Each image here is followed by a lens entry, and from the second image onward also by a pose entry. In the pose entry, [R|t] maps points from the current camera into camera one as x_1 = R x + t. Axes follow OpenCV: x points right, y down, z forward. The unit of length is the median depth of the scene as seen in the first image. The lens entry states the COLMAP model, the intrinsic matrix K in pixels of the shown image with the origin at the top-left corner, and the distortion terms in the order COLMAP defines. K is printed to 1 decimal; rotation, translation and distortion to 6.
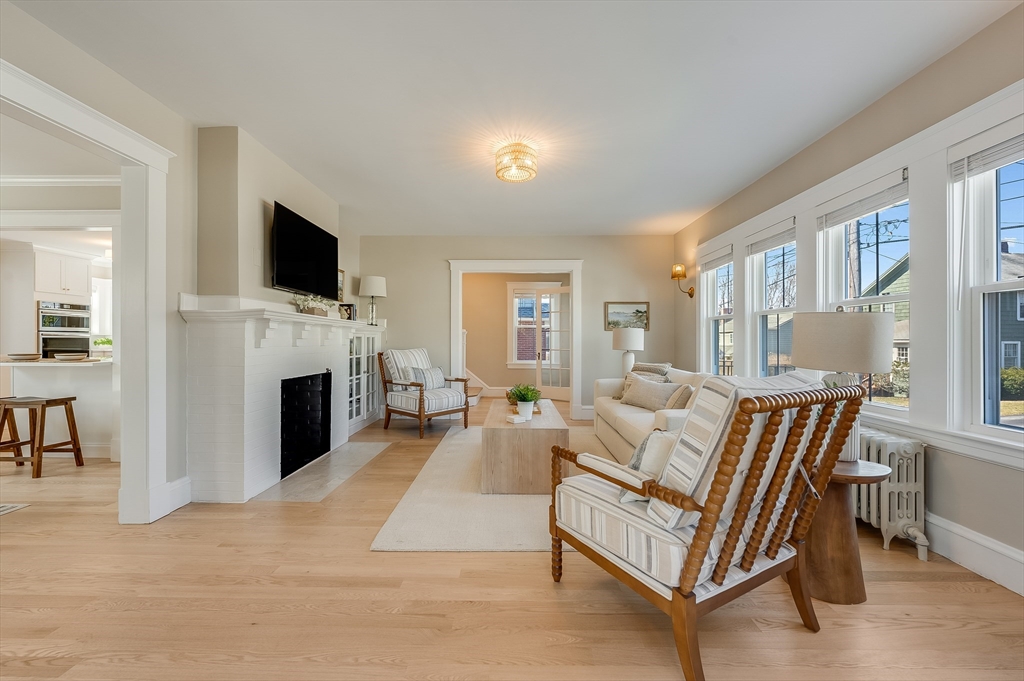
lens RADIAL K [[409.4, 0, 512.0], [0, 409.4, 340.5], [0, 0, 1]] dist [-0.000266, -0.000100]
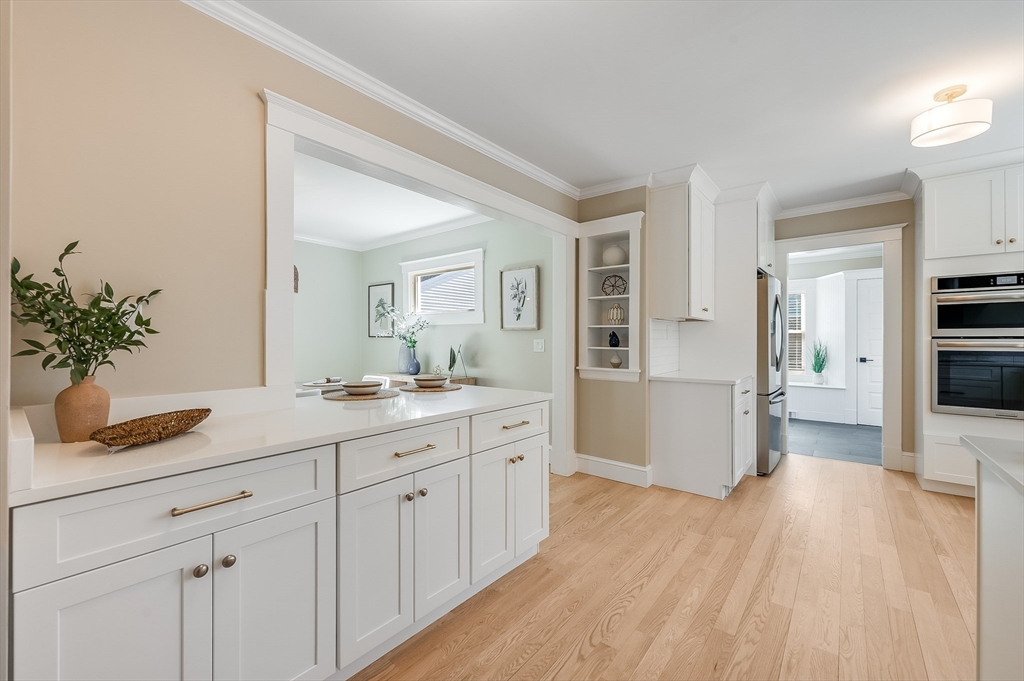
lens RADIAL K [[415.4, 0, 512.0], [0, 415.4, 340.5], [0, 0, 1]] dist [-0.000994, -0.000158]
pose [[-0.621221, -0.001414, -0.783634, -0.696439], [-0.003765, 0.999992, 0.001180, -0.028777], [0.783626, 0.003683, -0.621221, 1.455002]]
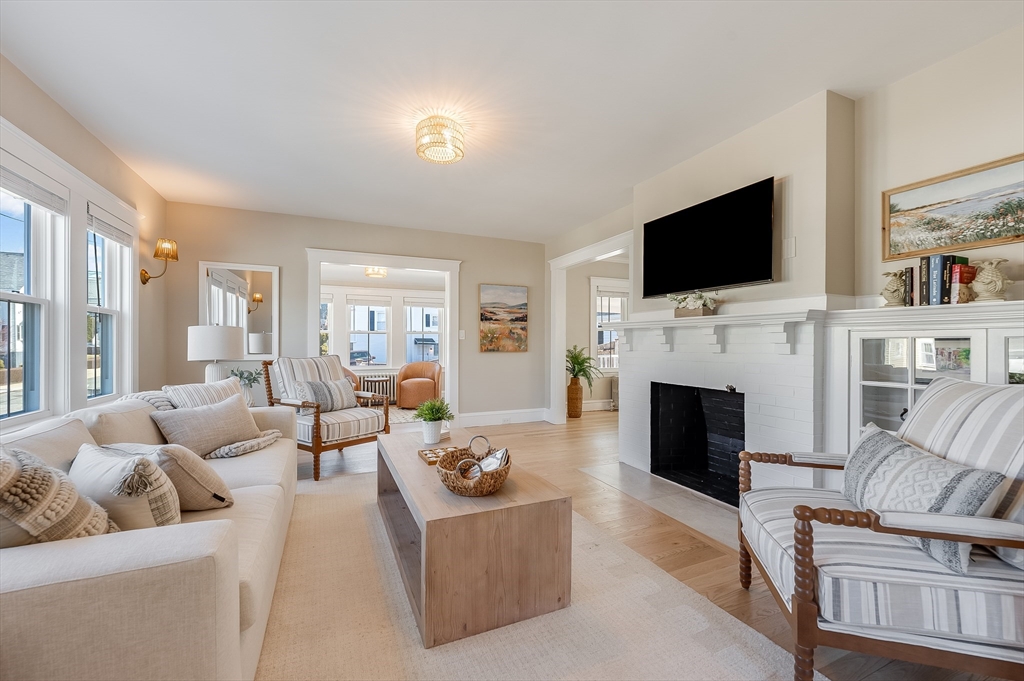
lens RADIAL K [[413.5, 0, 507.0], [0, 413.5, 342.6], [0, 0, 1]] dist [-0.001512, -0.000175]
pose [[-0.912240, -0.004431, -0.409633, 0.189943], [-0.003498, 0.999989, -0.003028, -0.002504], [0.409642, -0.001330, -0.912246, 1.468031]]
